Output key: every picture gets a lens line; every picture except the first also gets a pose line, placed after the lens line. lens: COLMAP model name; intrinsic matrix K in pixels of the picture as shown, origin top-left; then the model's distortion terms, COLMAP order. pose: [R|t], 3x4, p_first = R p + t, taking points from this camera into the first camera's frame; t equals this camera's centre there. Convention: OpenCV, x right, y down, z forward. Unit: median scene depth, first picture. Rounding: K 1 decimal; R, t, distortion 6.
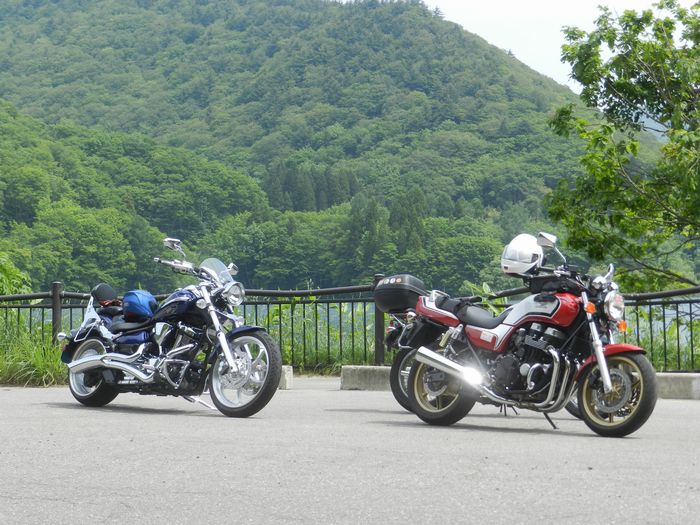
lens RADIAL K [[1720.0, 0, 348.6], [0, 1720.0, 263.4], [0, 0, 1]] dist [0.013889, 0.000000]
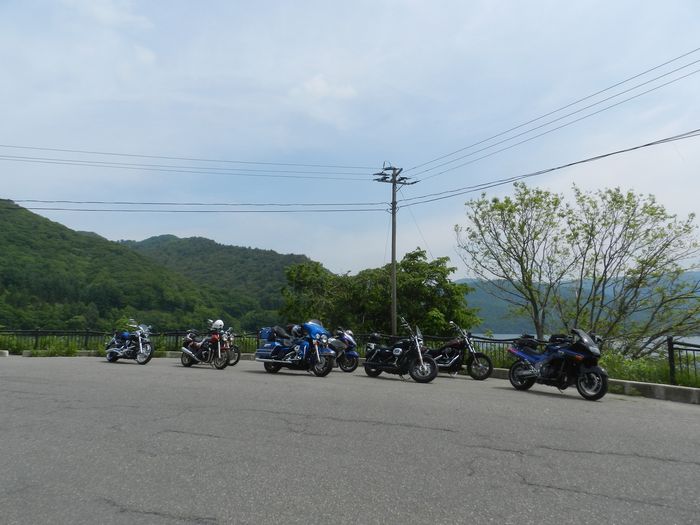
lens RADIAL K [[461.8, 0, 354.8], [0, 461.8, 263.4], [0, 0, 1]] dist [0.010592, -0.001049]
pose [[0.988246, 0.039140, 0.147776, 0.239267], [-0.018973, 0.990597, -0.135487, -0.006524], [-0.151689, 0.131090, 0.979697, -0.146985]]
